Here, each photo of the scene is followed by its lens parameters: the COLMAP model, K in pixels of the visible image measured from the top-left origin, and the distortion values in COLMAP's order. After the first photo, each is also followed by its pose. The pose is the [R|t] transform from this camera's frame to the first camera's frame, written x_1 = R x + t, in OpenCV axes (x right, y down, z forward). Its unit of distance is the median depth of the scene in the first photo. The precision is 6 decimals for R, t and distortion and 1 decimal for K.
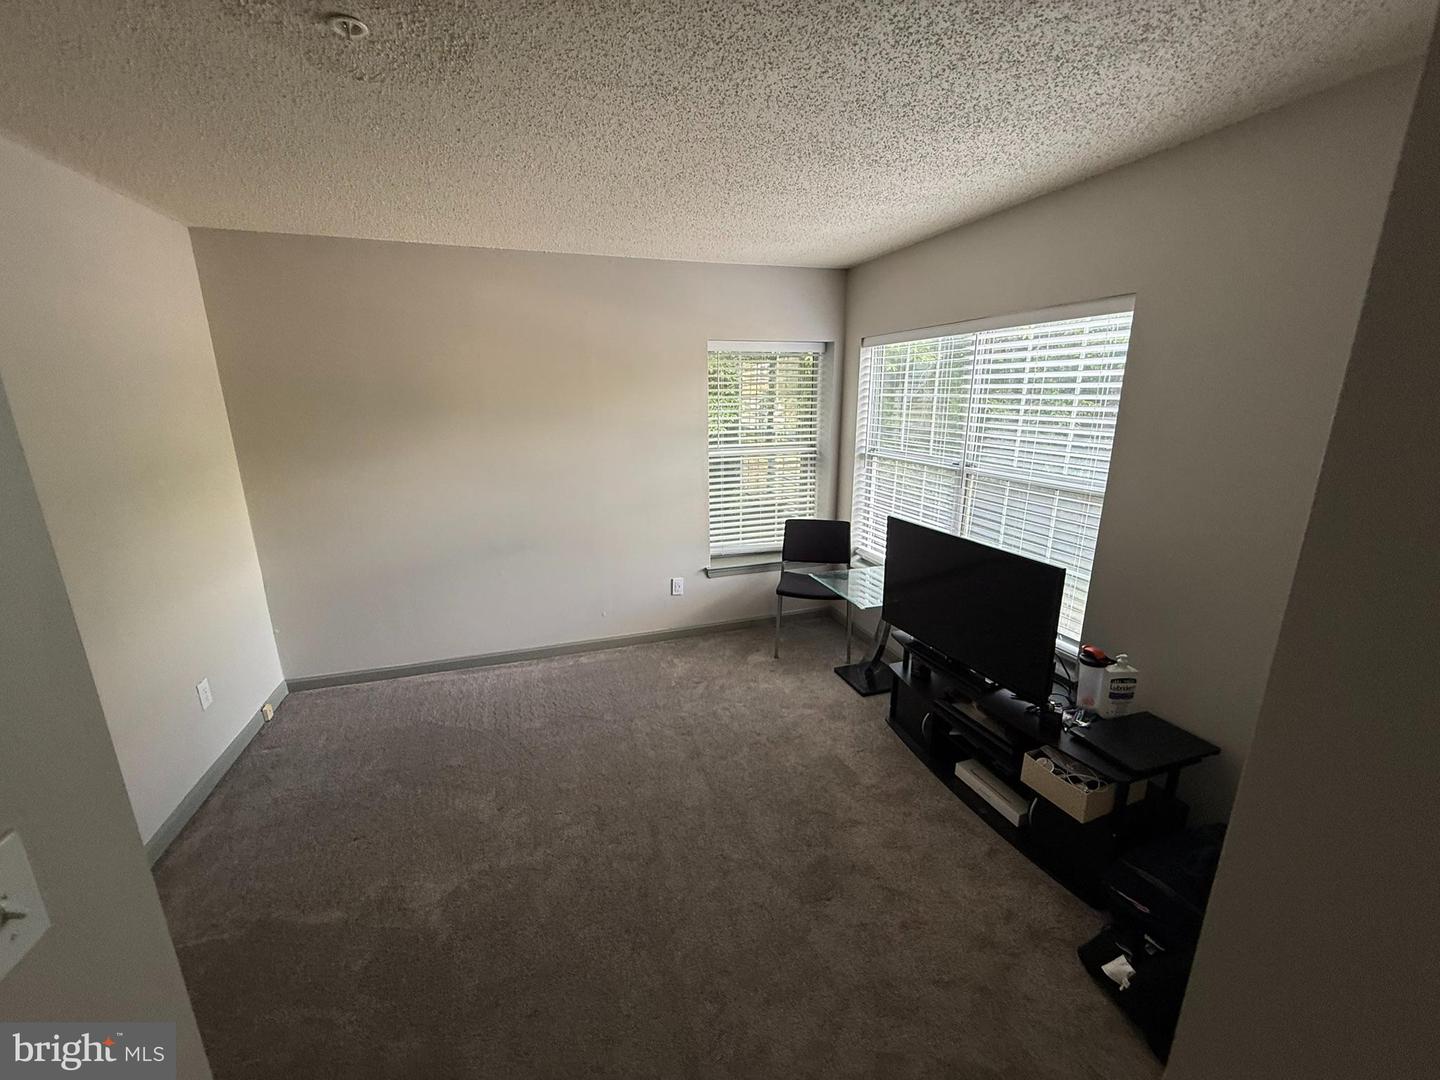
lens RADIAL K [[575.4, 0, 718.5], [0, 575.4, 538.7], [0, 0, 1]] dist [-0.000113, 0.000550]
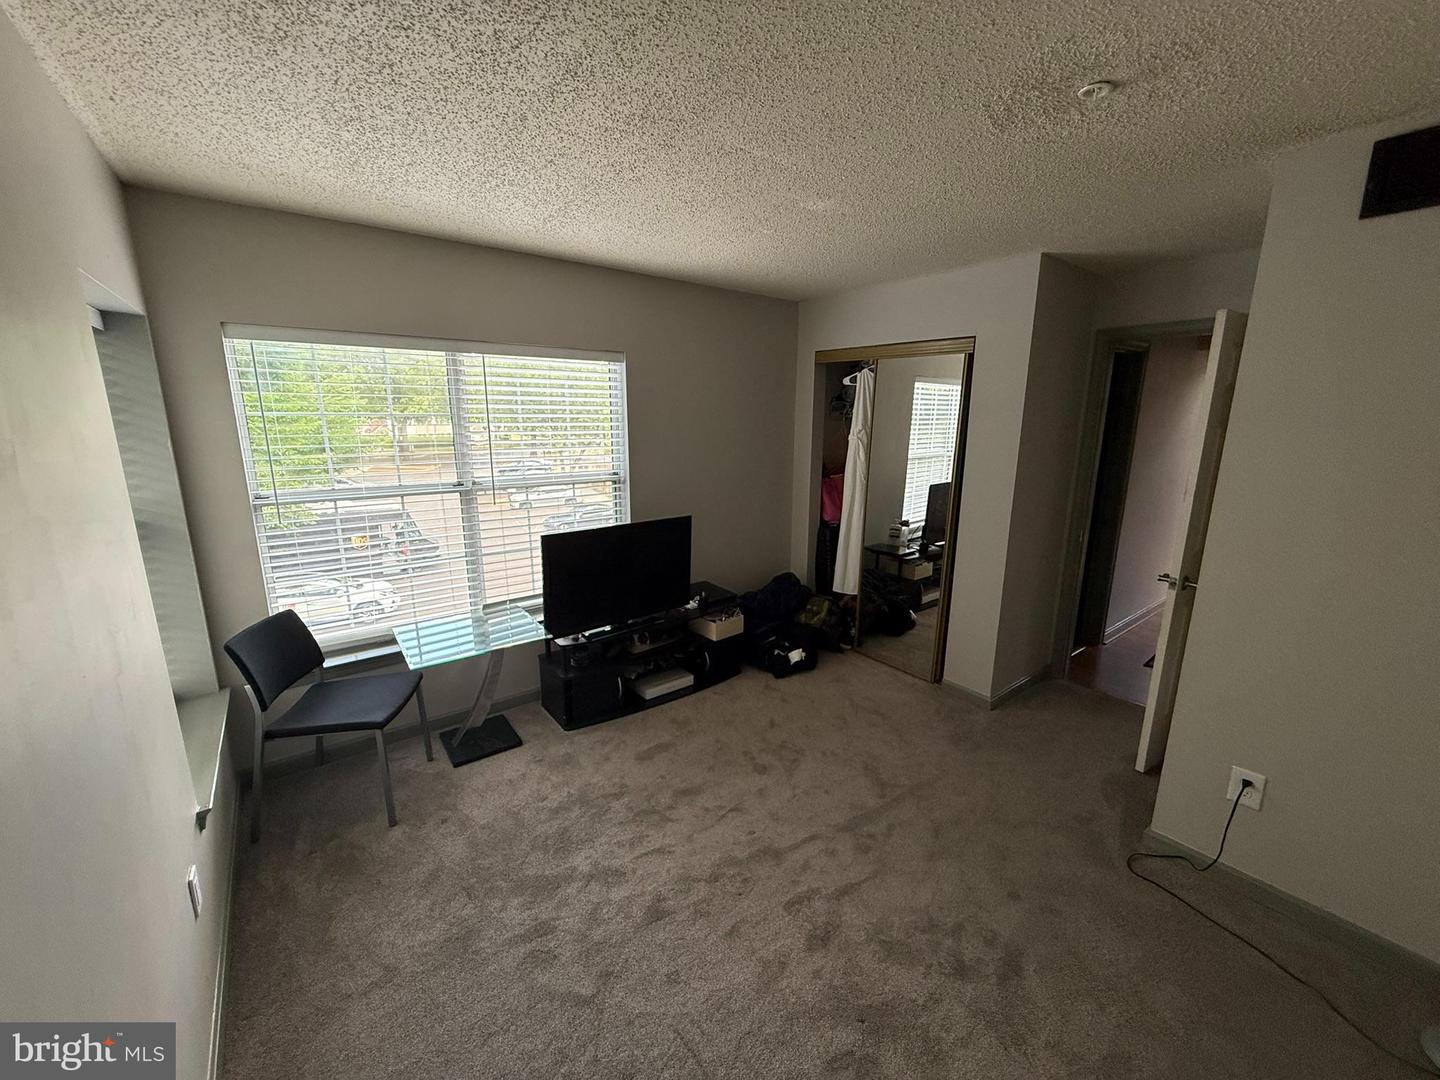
lens RADIAL K [[575.4, 0, 716.4], [0, 575.4, 542.5], [0, 0, 1]] dist [-0.000113, 0.000550]
pose [[-0.326332, -0.194255, 0.925080, -0.771425], [0.235261, 0.931169, 0.278524, -0.249277], [-0.915510, 0.308527, -0.258170, 1.058369]]
